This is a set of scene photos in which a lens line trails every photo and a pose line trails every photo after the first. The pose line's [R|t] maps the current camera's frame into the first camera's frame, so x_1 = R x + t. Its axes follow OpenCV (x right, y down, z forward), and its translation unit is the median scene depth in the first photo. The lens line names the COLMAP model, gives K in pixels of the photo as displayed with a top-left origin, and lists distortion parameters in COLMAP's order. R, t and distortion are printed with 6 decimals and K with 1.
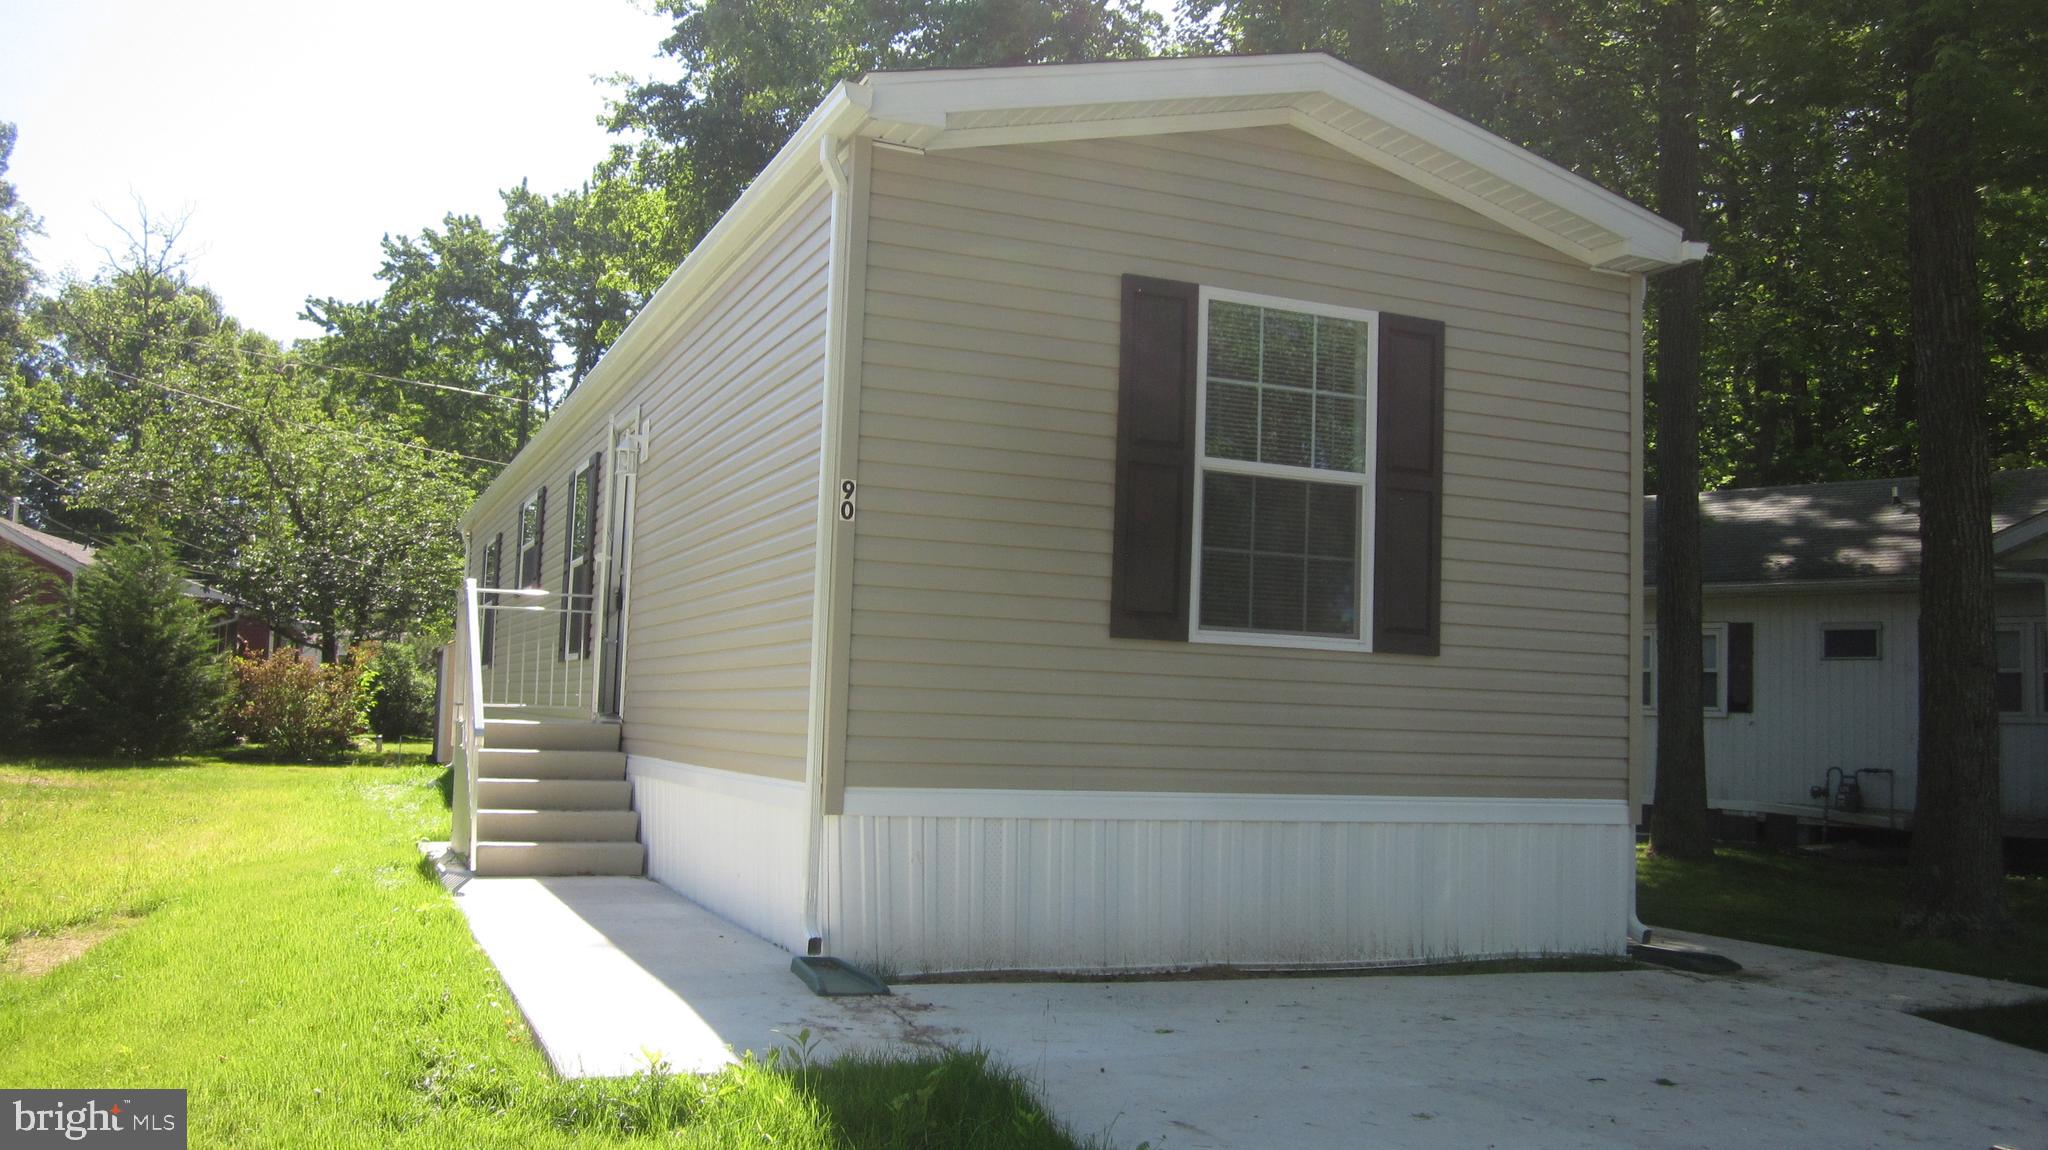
lens RADIAL K [[1691.9, 0, 1032.1], [0, 1691.9, 570.6], [0, 0, 1]] dist [-0.020986, -0.007835]
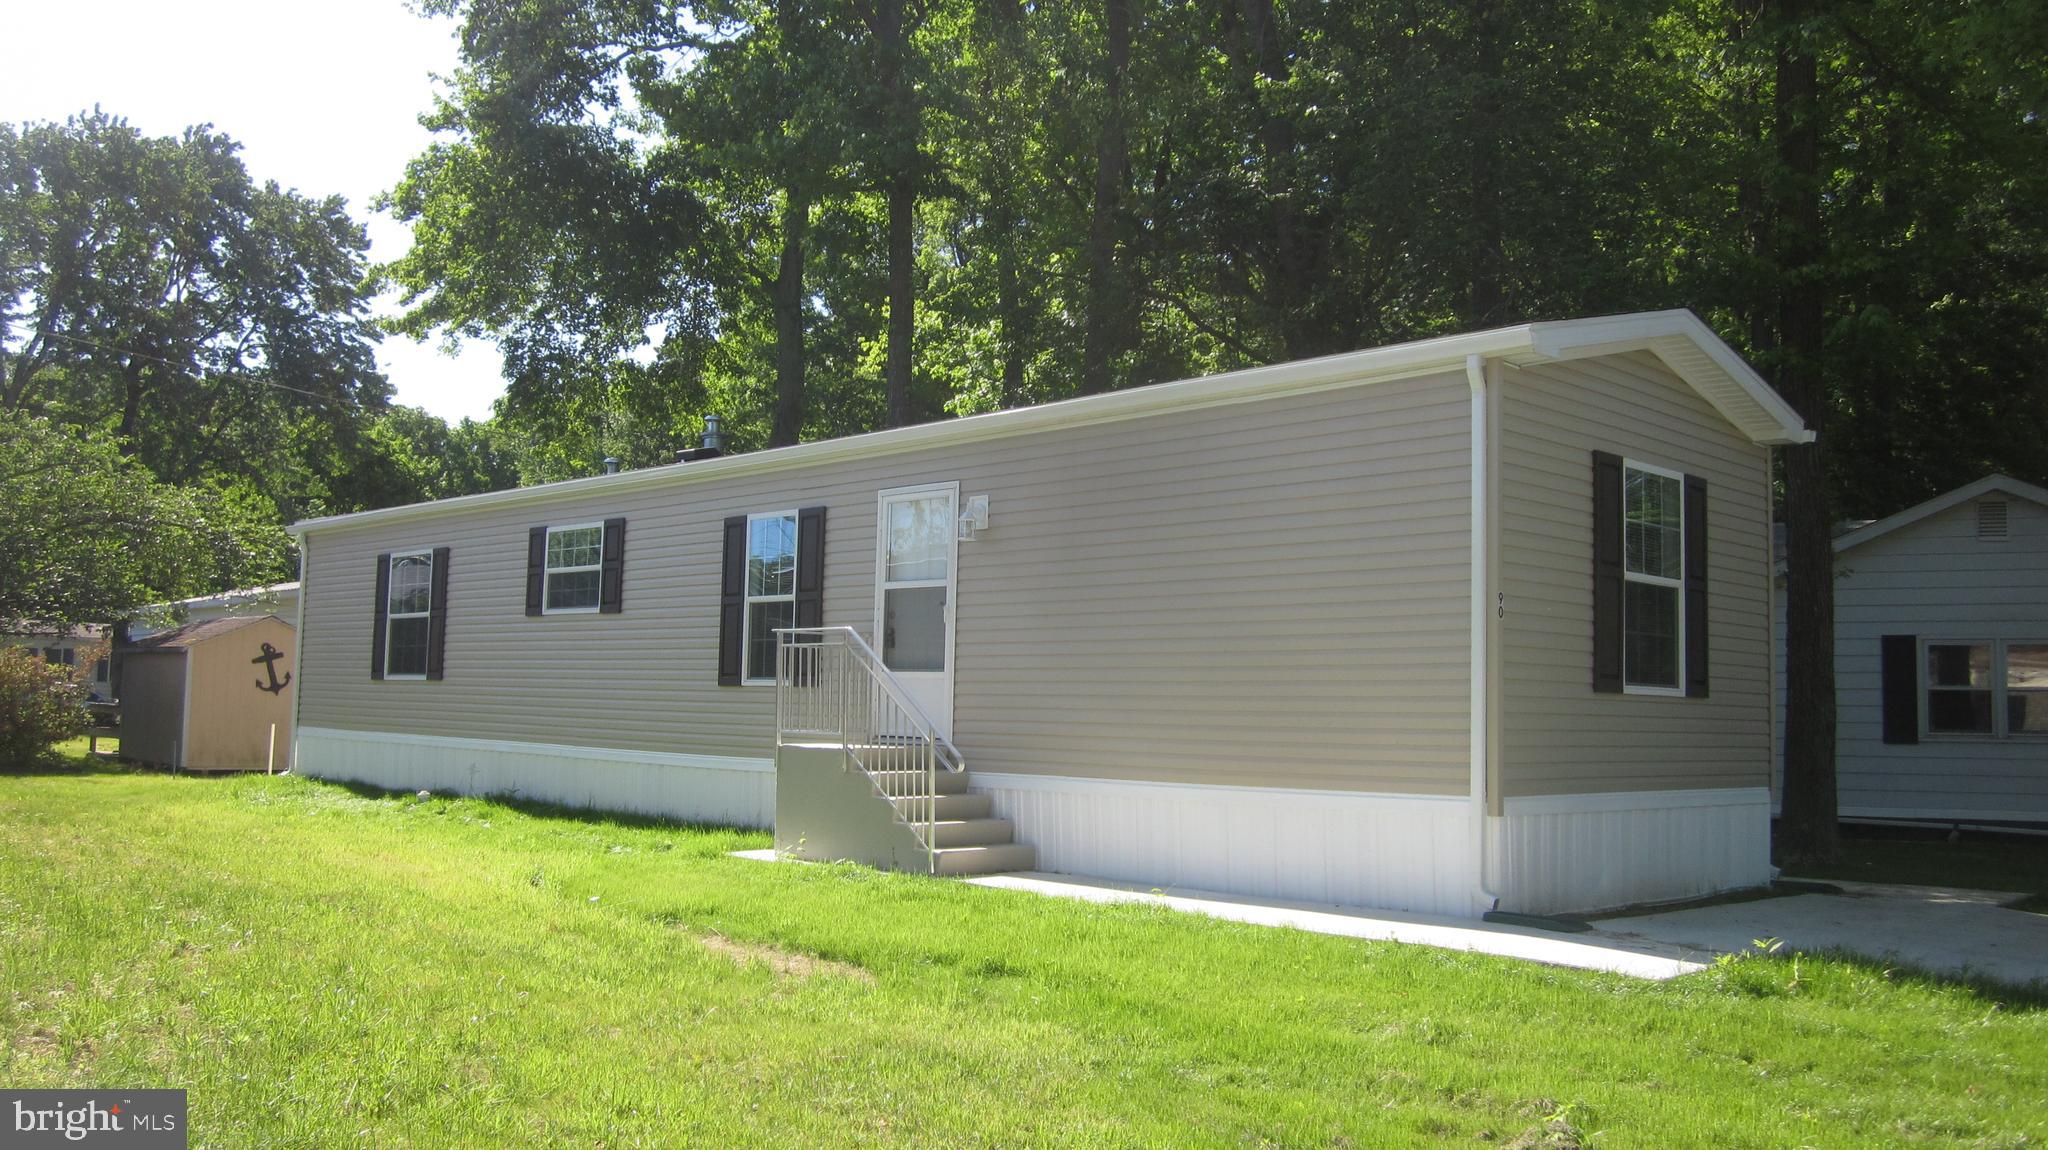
lens RADIAL K [[1691.9, 0, 1032.1], [0, 1691.9, 570.6], [0, 0, 1]] dist [-0.020986, -0.007835]
pose [[0.929428, 0.020533, 0.368432, -0.905661], [-0.026534, 0.999585, 0.011229, -0.067319], [-0.368049, -0.020212, 0.929587, -0.201715]]
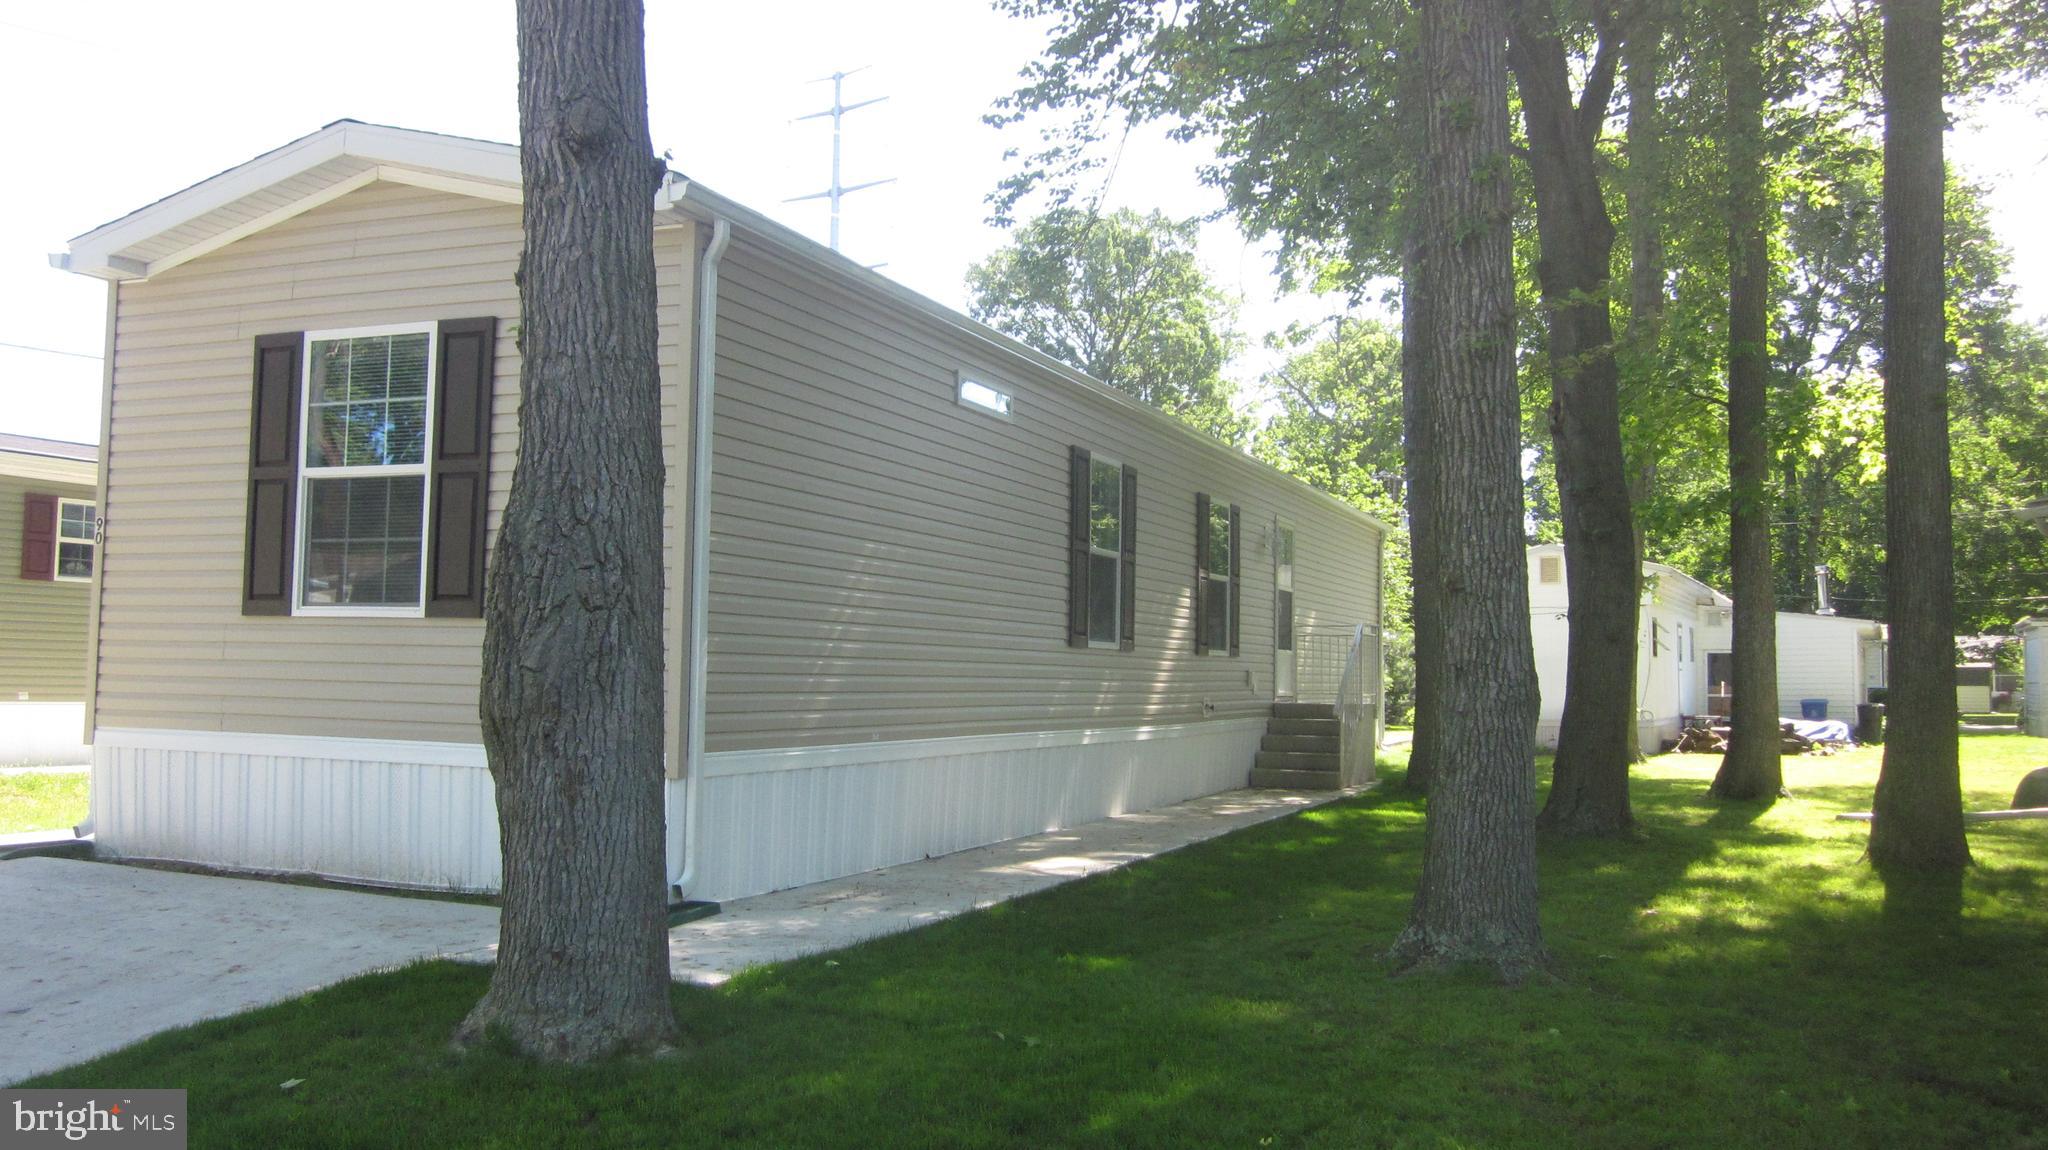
lens RADIAL K [[1670.5, 0, 1032.7], [0, 1670.5, 551.0], [0, 0, 1]] dist [-0.013784, 0.006504]
pose [[0.697100, -0.071863, -0.713364, 1.289424], [0.068662, 0.997082, -0.033347, 0.068807], [0.713679, -0.025735, 0.700000, 0.493099]]
